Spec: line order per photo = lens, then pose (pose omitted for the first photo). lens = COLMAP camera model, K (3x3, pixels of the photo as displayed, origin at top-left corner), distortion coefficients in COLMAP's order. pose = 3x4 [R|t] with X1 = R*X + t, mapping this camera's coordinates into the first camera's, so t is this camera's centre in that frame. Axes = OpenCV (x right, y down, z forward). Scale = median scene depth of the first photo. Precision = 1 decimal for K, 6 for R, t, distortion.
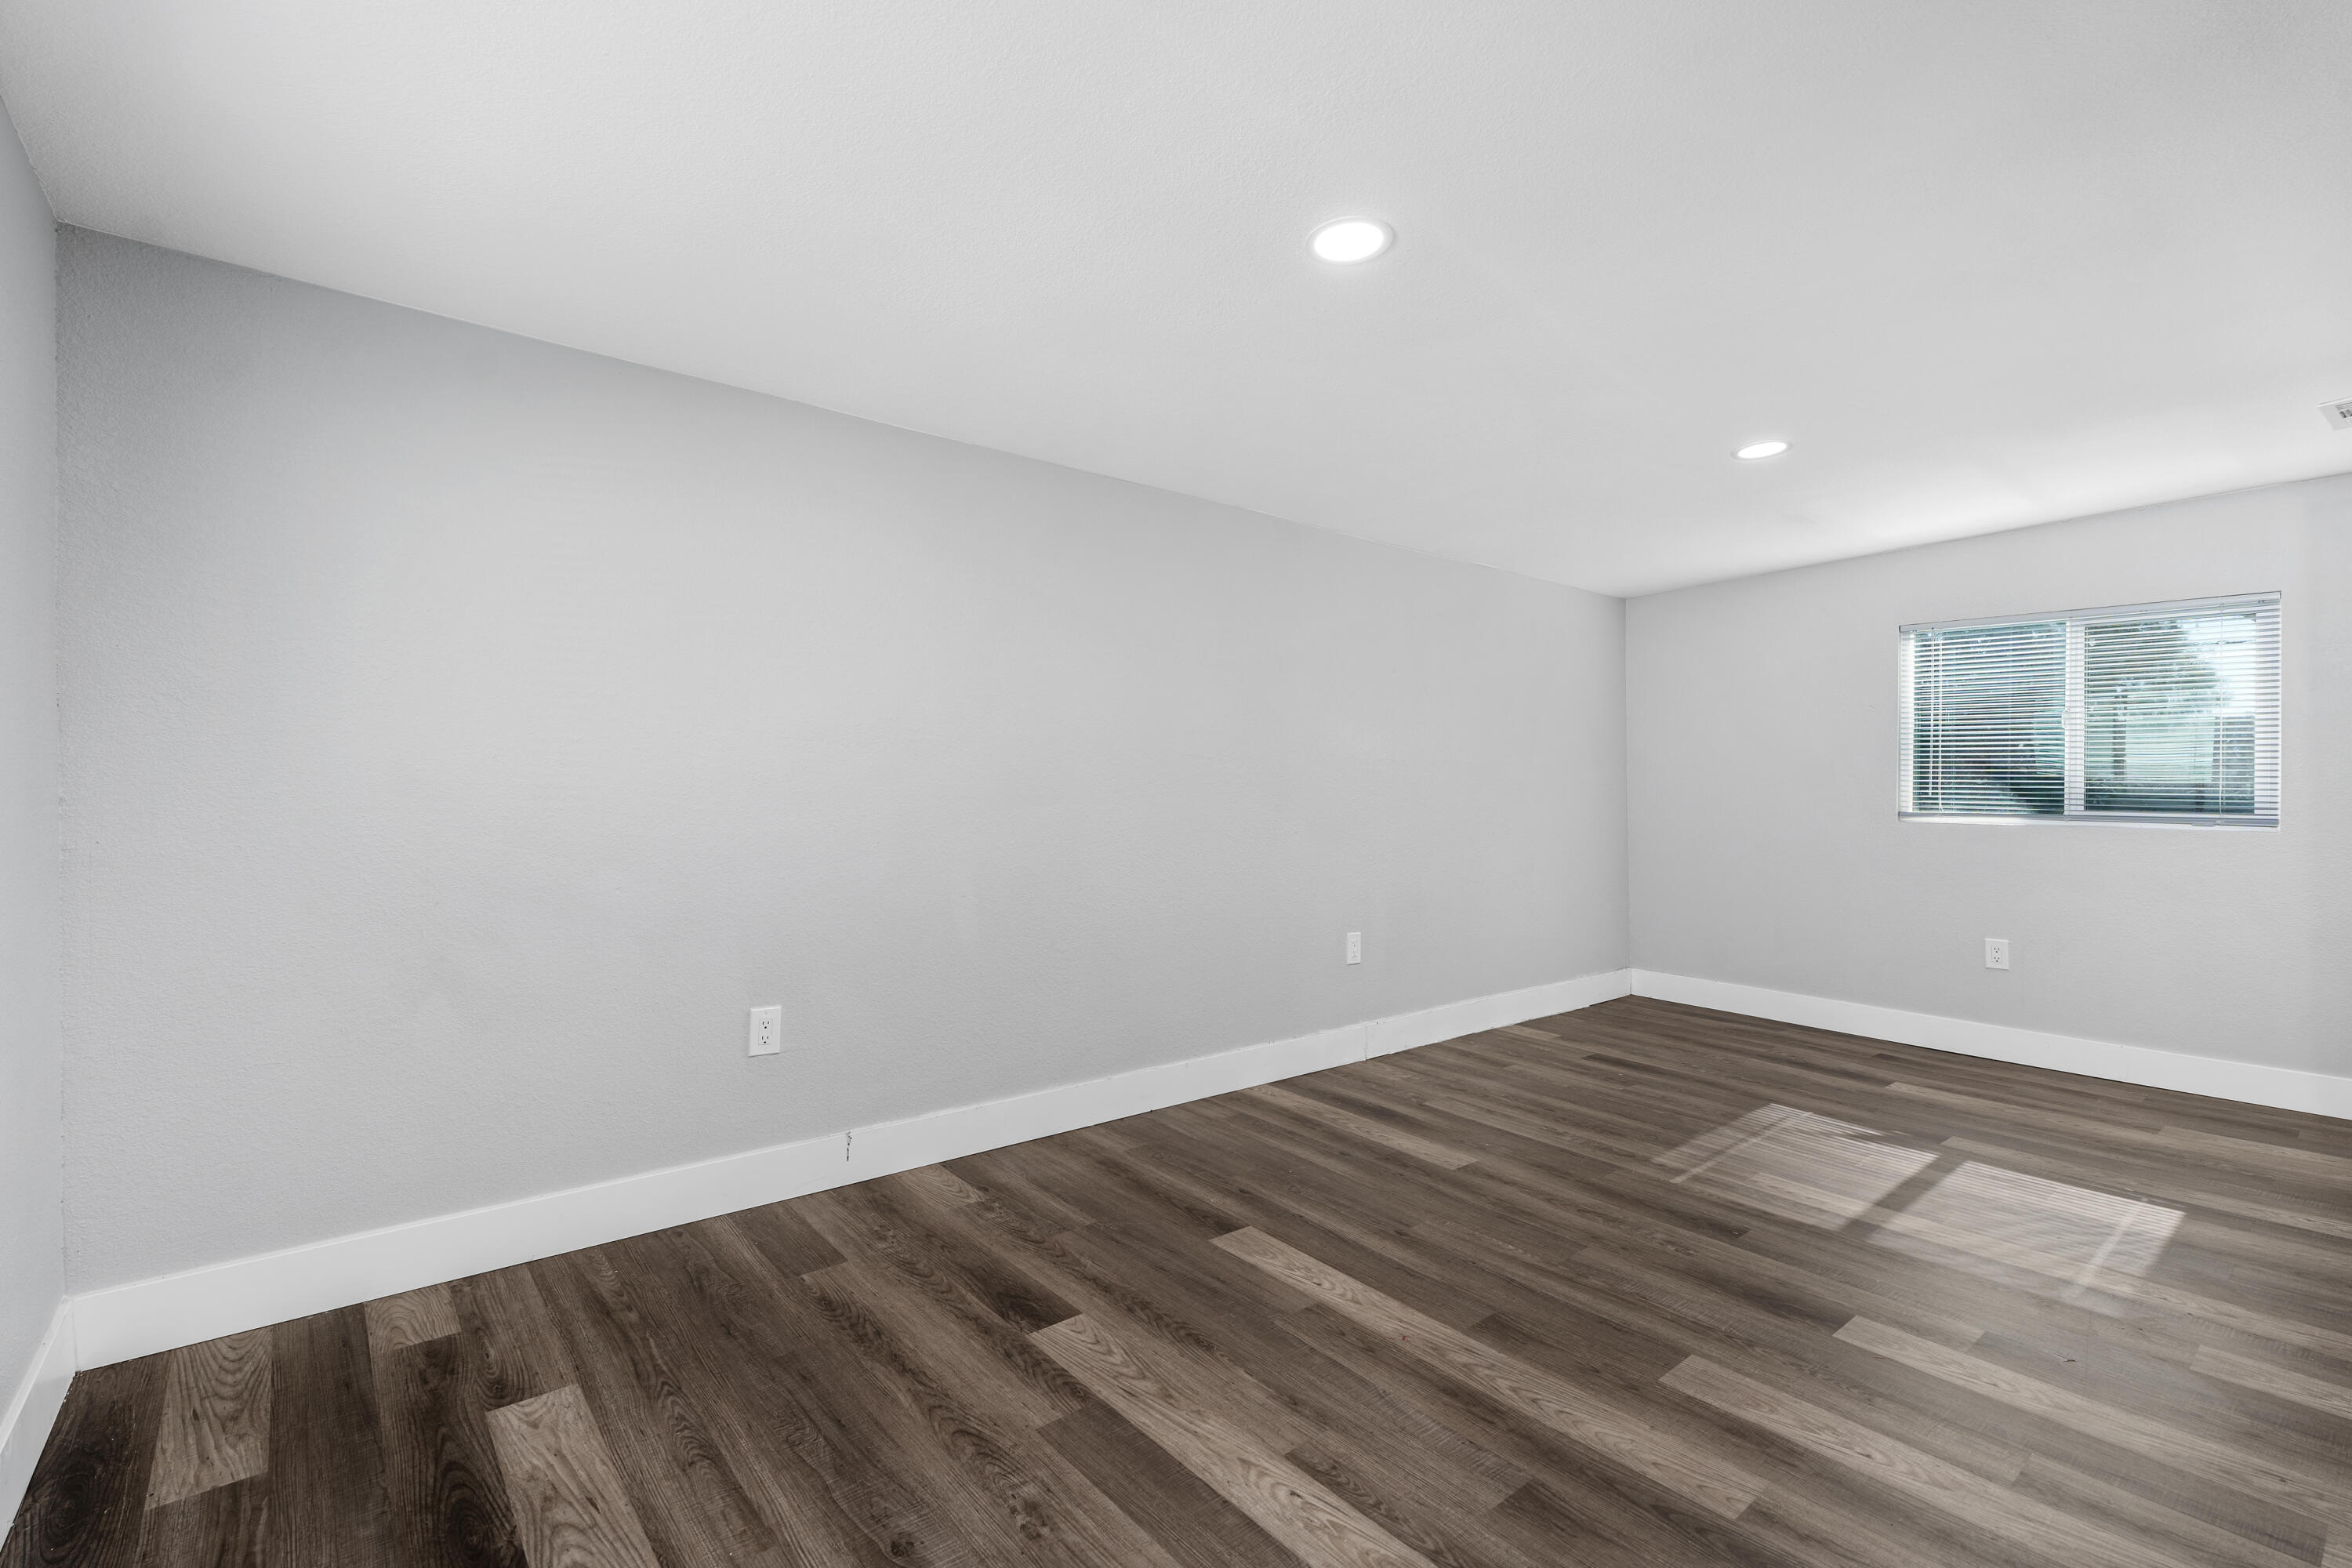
lens RADIAL K [[1057.8, 0, 1152.2], [0, 1057.8, 750.5], [0, 0, 1]] dist [0.004641, -0.001837]
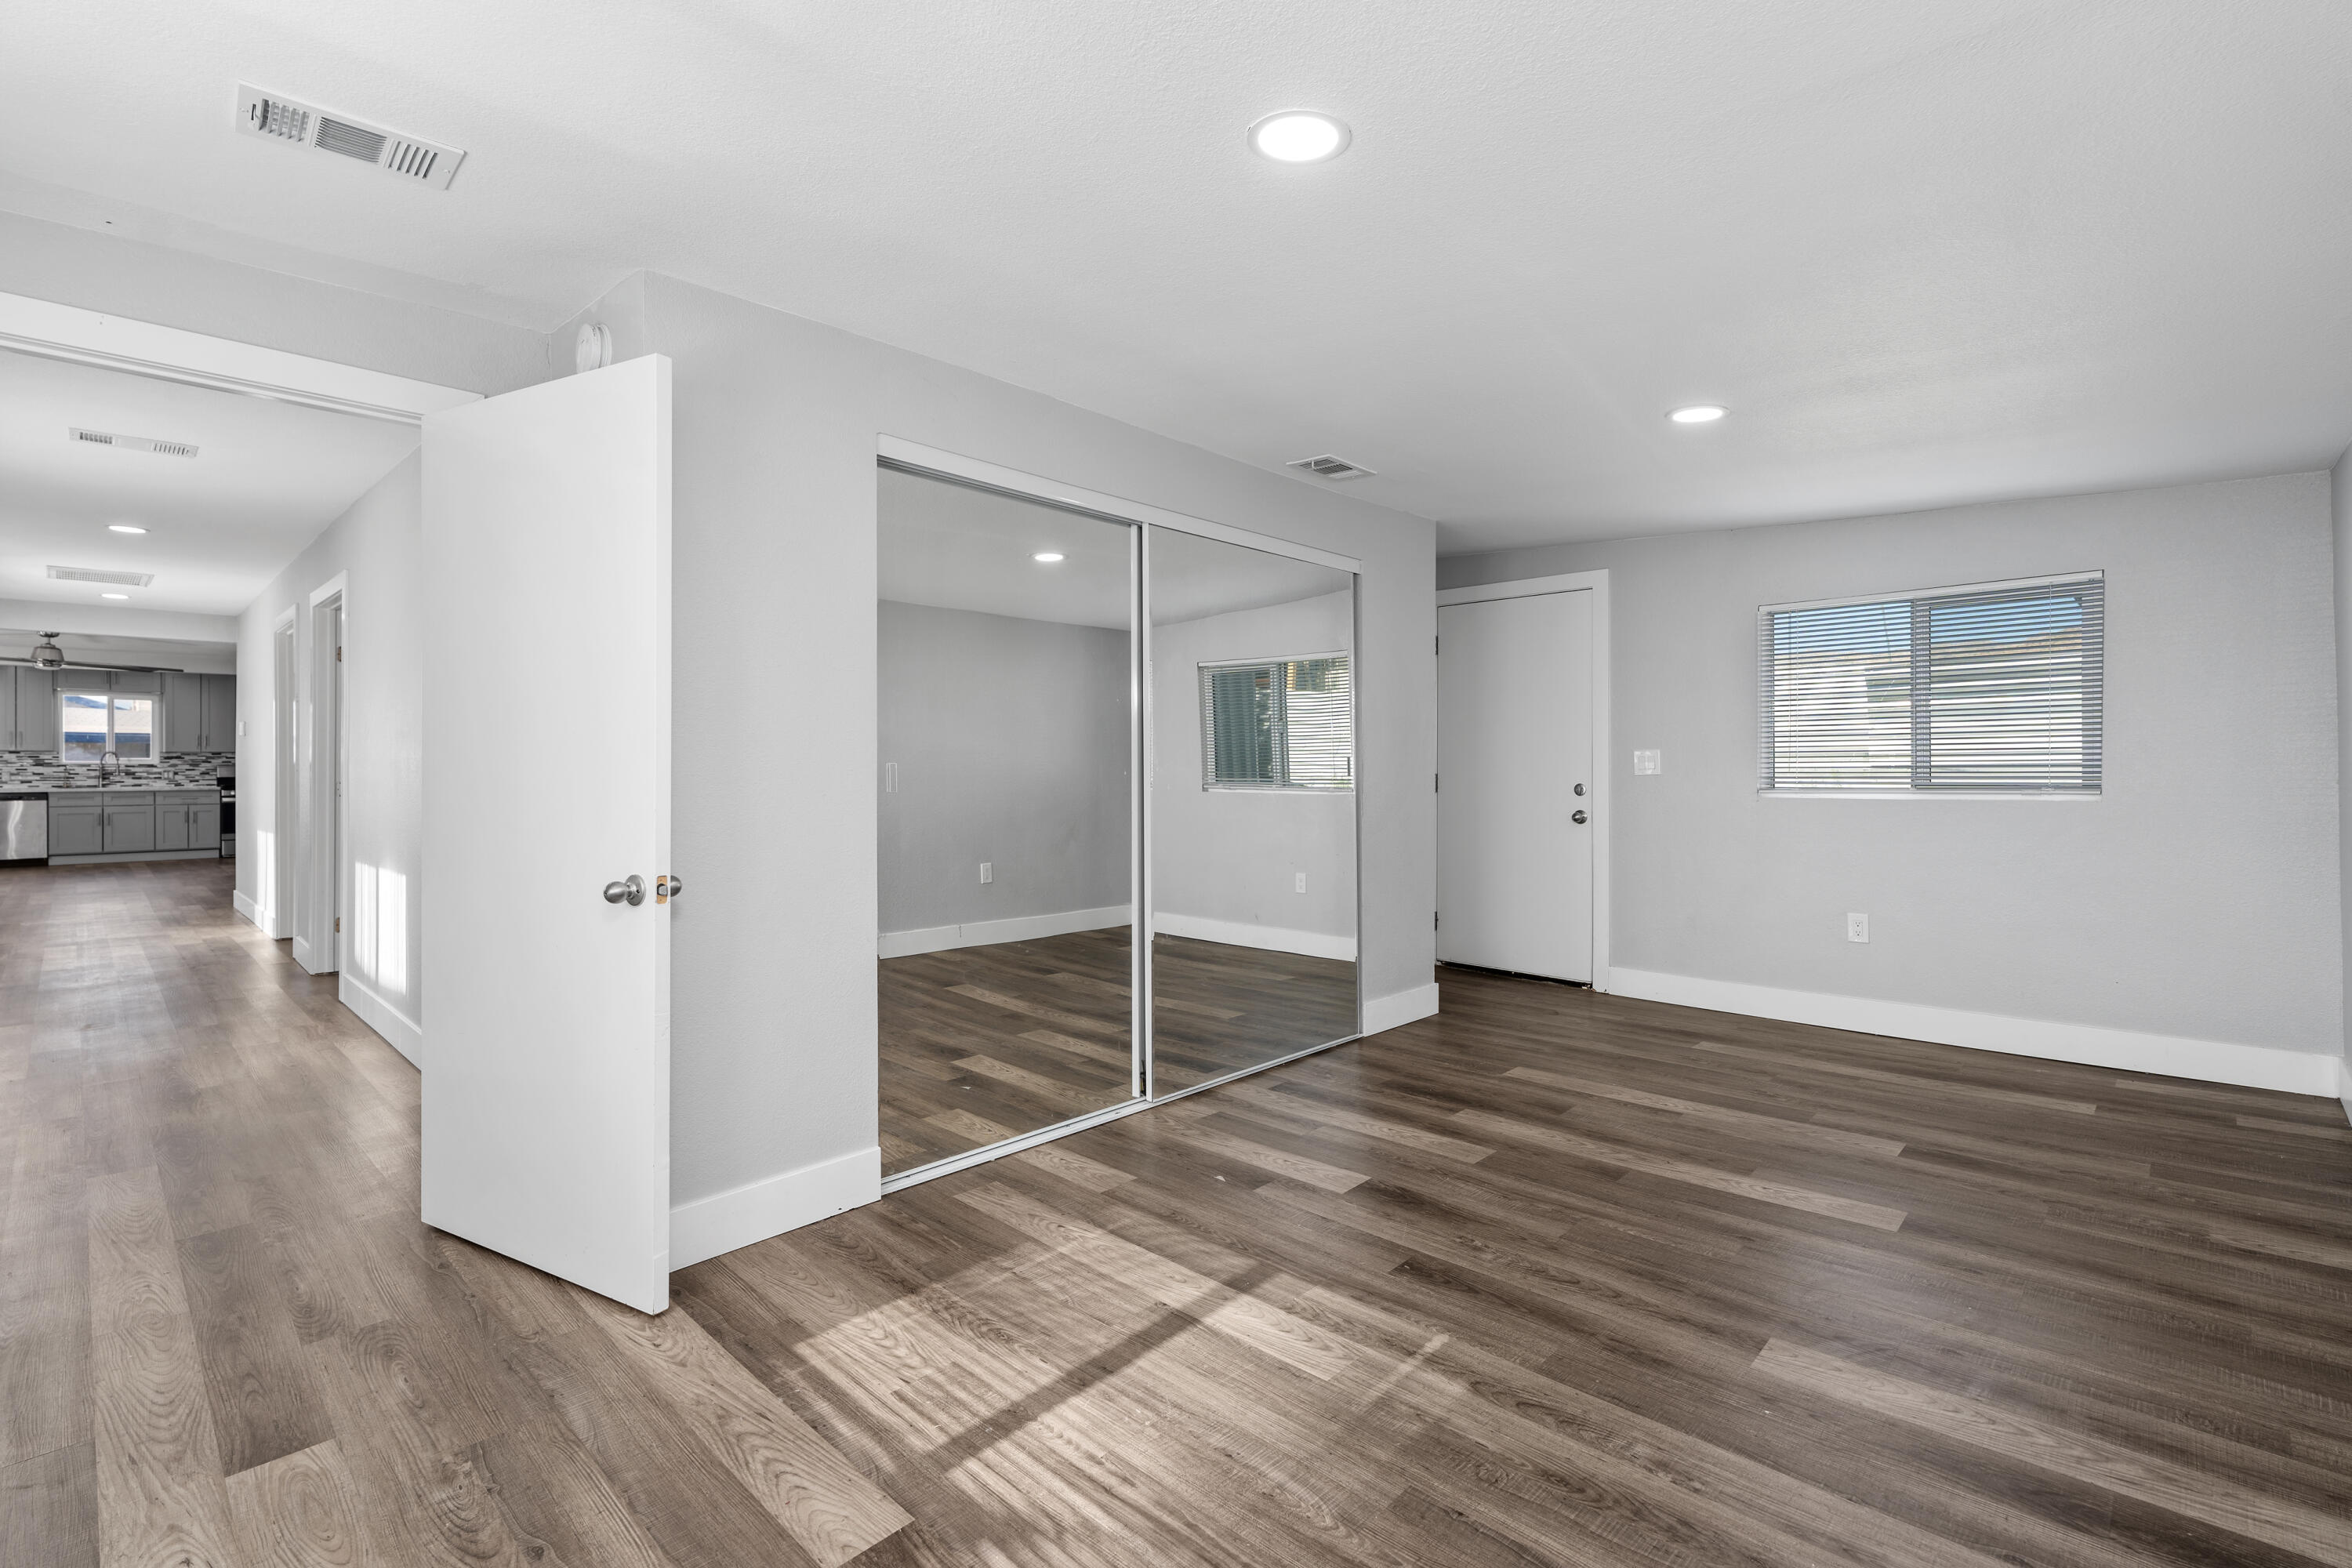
lens RADIAL K [[1057.8, 0, 1182.9], [0, 1057.8, 776.7], [0, 0, 1]] dist [0.004641, -0.001837]
pose [[-0.990952, -0.003467, -0.134173, 0.873998], [-0.001045, 0.999835, -0.018117, 0.058985], [0.134214, -0.017813, -0.990792, 1.899914]]
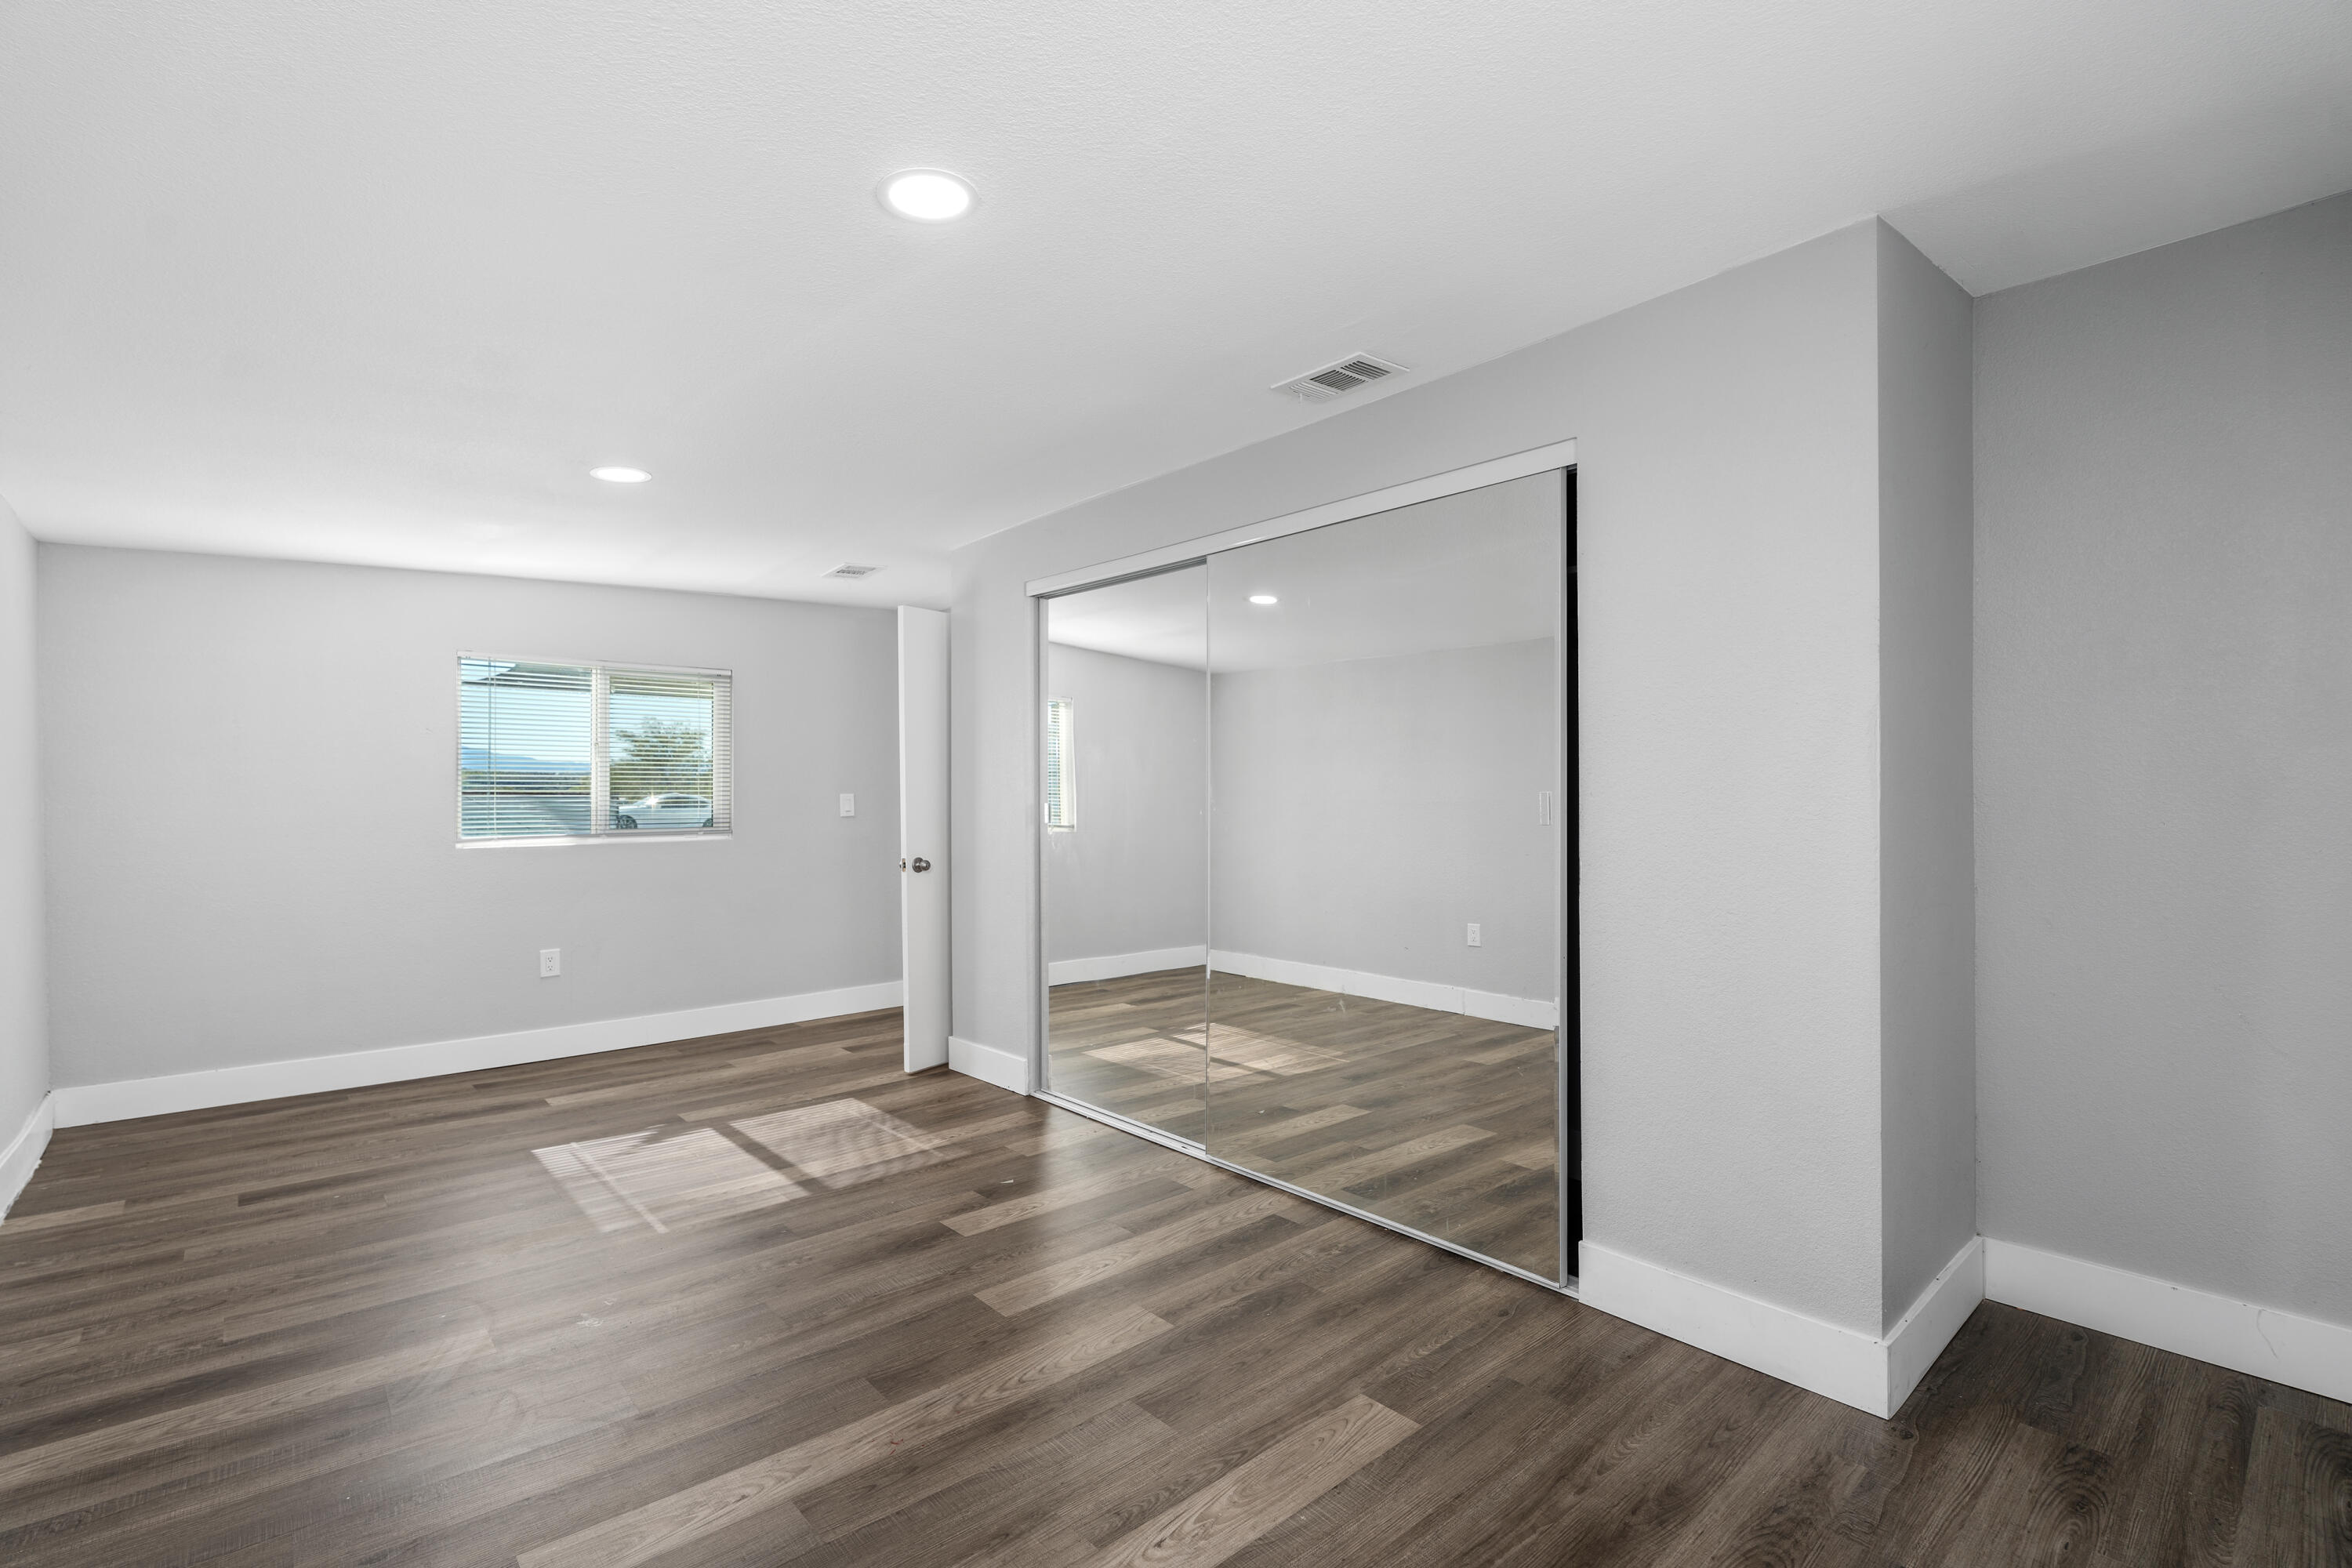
lens RADIAL K [[1057.8, 0, 1180.2], [0, 1057.8, 792.1], [0, 0, 1]] dist [0.004641, -0.001837]
pose [[-0.052439, -0.003160, 0.998619, -0.544083], [-0.018204, 0.999832, 0.002208, 0.001573], [-0.998458, -0.018063, -0.052488, 0.672122]]
